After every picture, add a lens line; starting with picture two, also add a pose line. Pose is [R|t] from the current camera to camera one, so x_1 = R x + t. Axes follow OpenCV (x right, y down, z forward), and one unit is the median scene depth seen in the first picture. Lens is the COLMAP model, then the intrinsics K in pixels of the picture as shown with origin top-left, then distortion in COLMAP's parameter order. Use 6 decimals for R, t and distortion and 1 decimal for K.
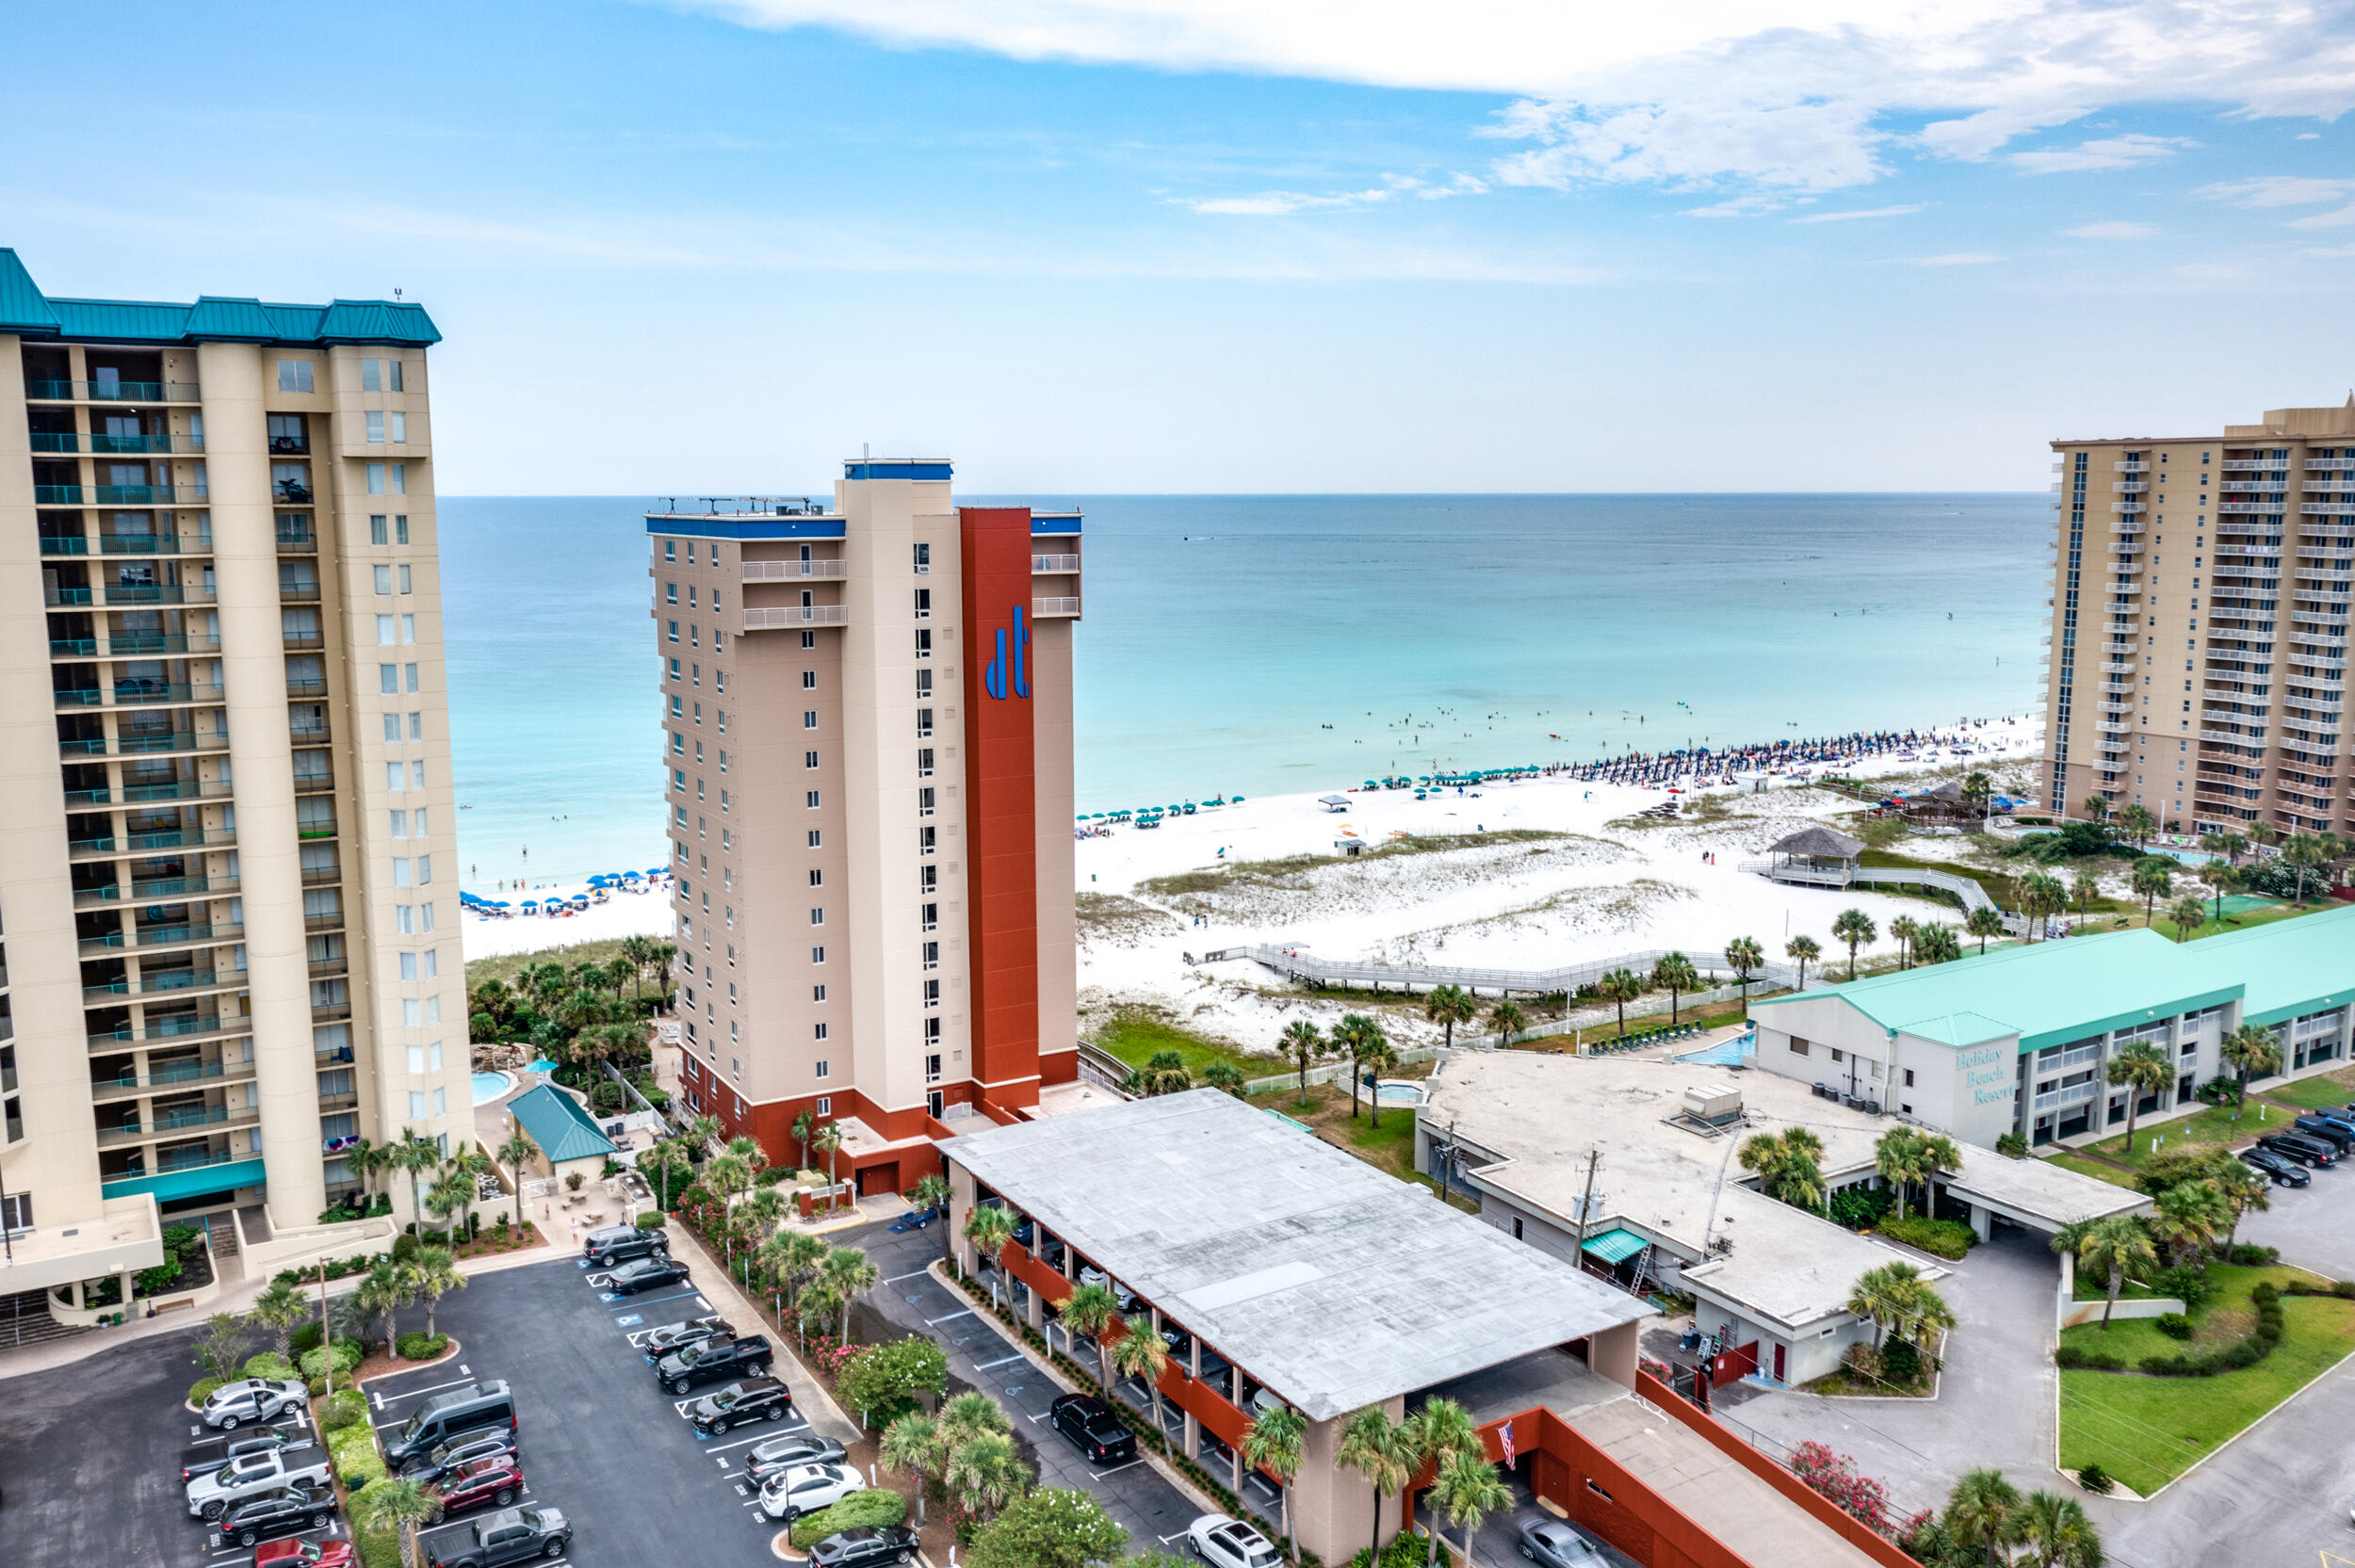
lens RADIAL K [[1873.9, 0, 1188.3], [0, 1873.9, 783.3], [0, 0, 1]] dist [-0.021126, 0.011741]
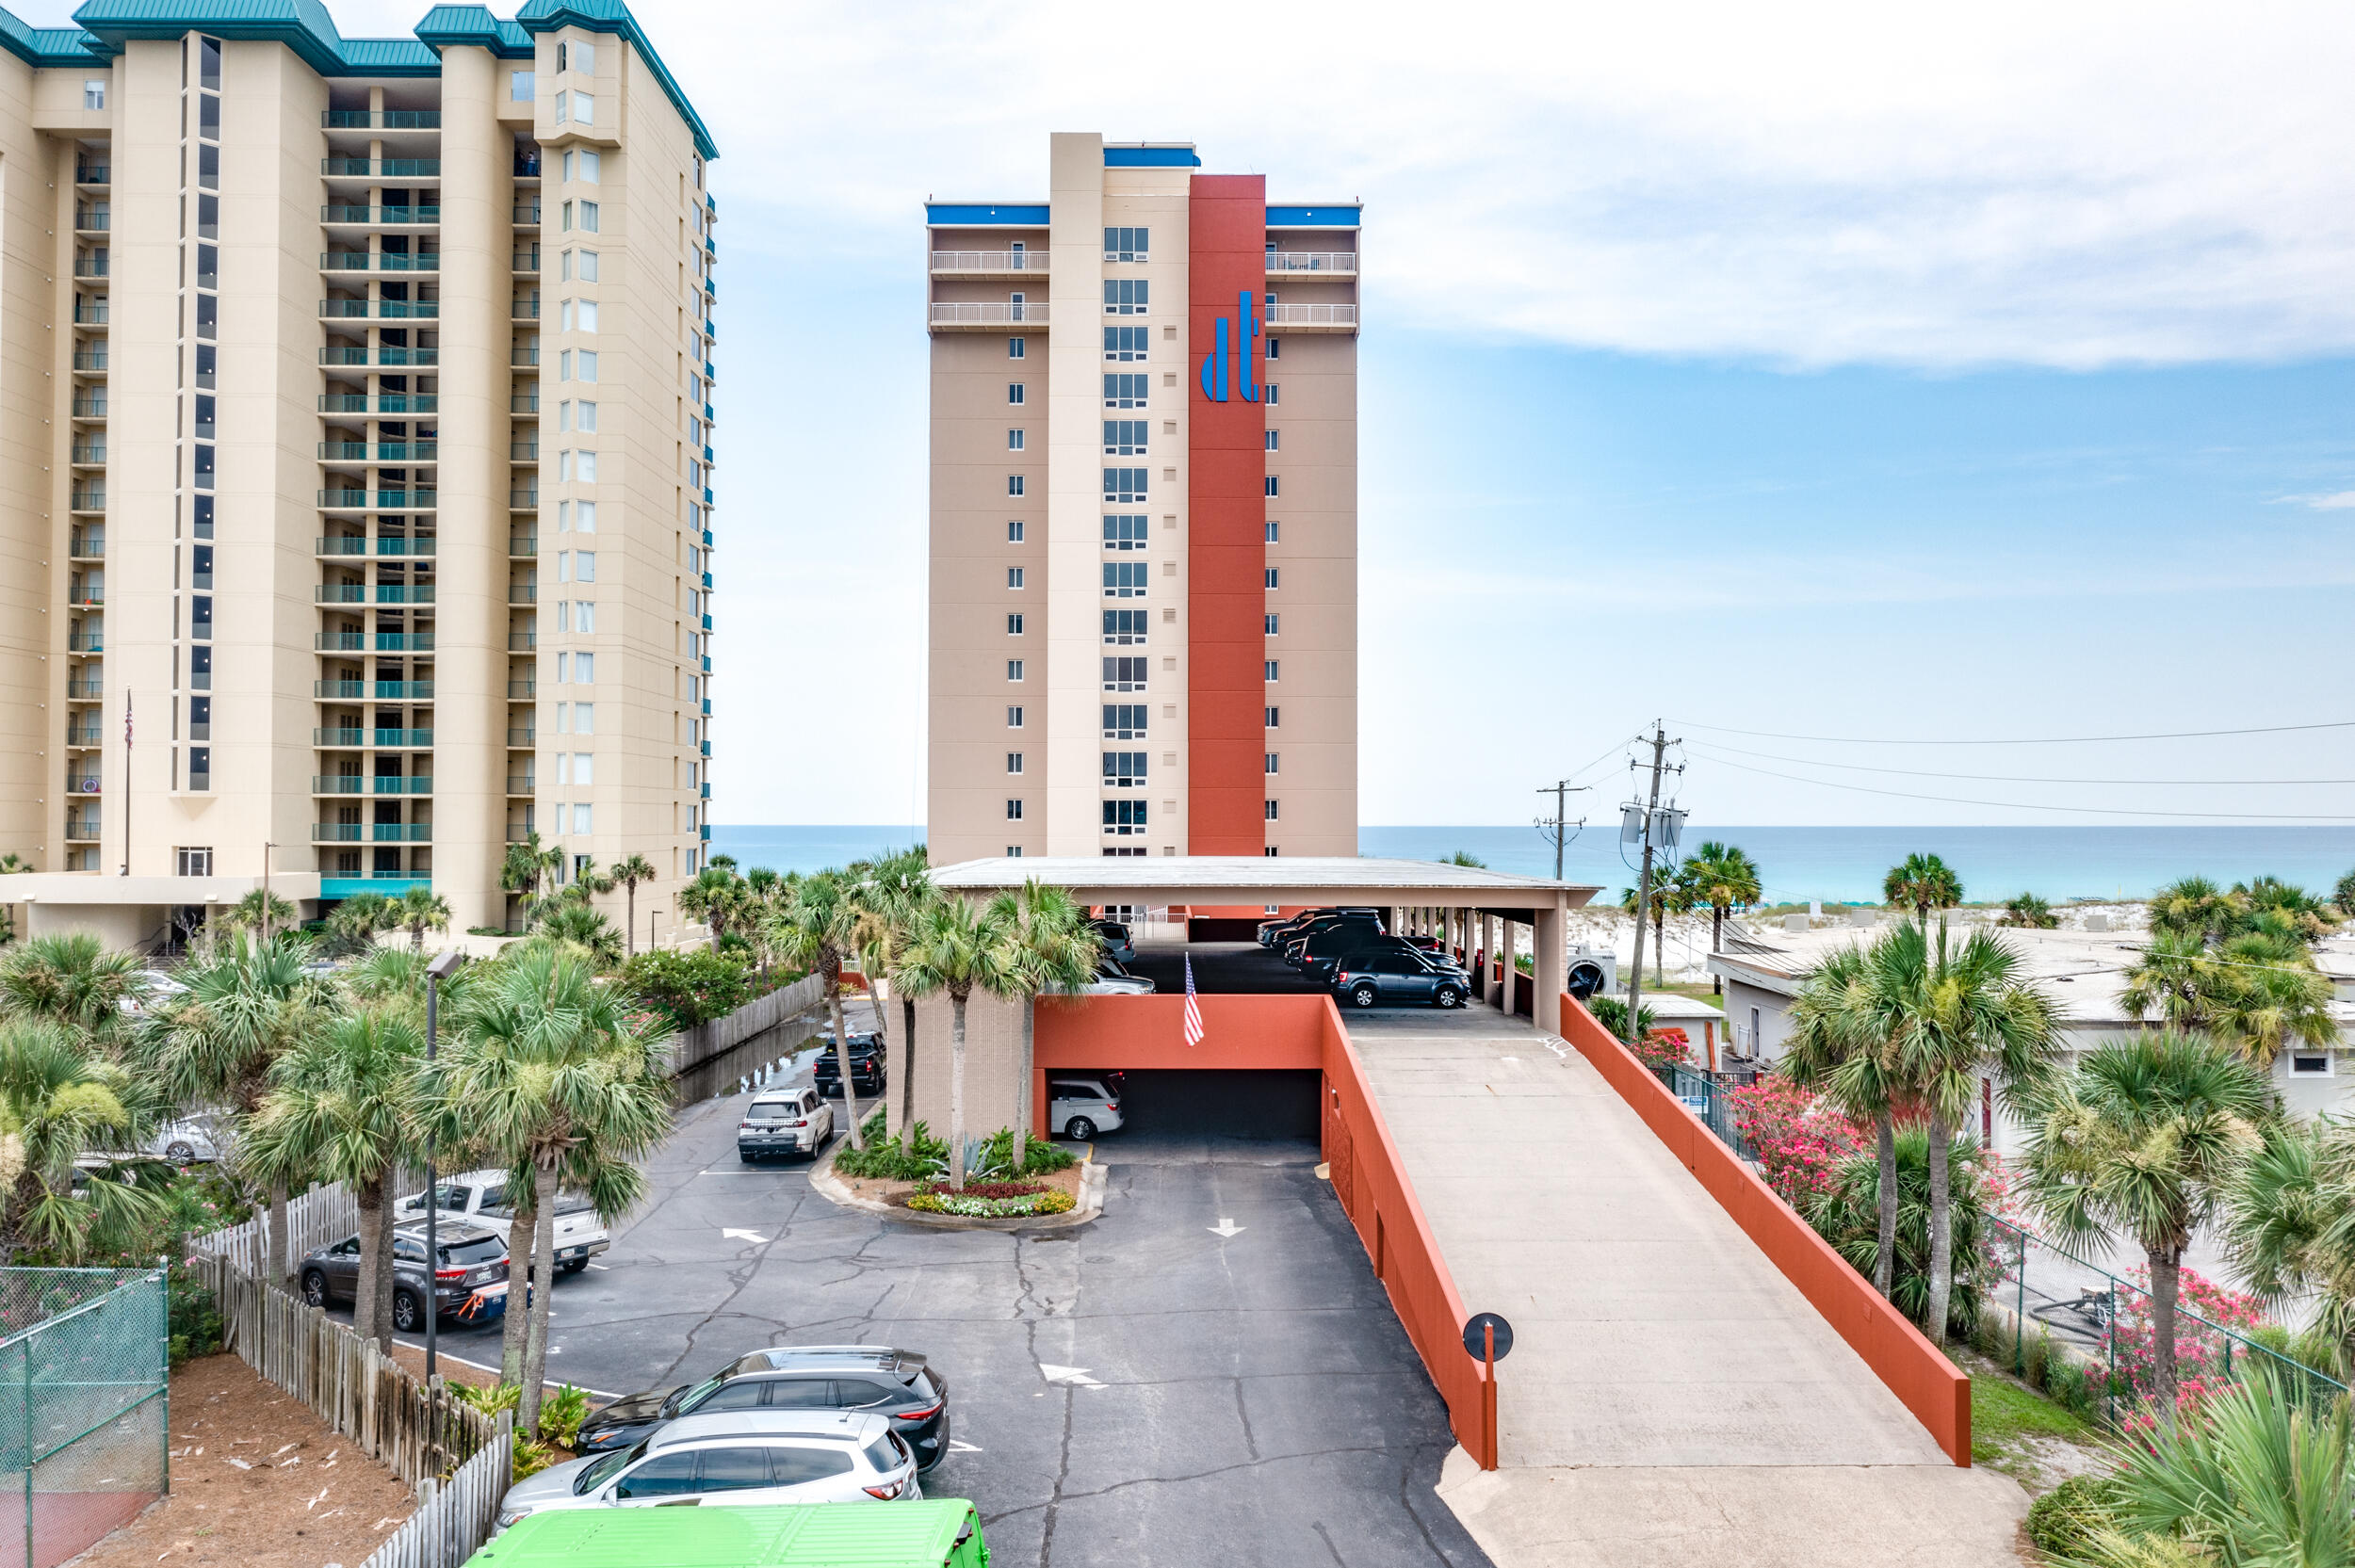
lens RADIAL K [[1873.9, 0, 1180.7], [0, 1873.9, 791.0], [0, 0, 1]] dist [-0.021126, 0.011741]
pose [[0.854845, -0.007788, -0.518825, 0.248782], [-0.082647, 0.985079, -0.150962, 0.199695], [0.512259, 0.171928, 0.841446, 0.264373]]
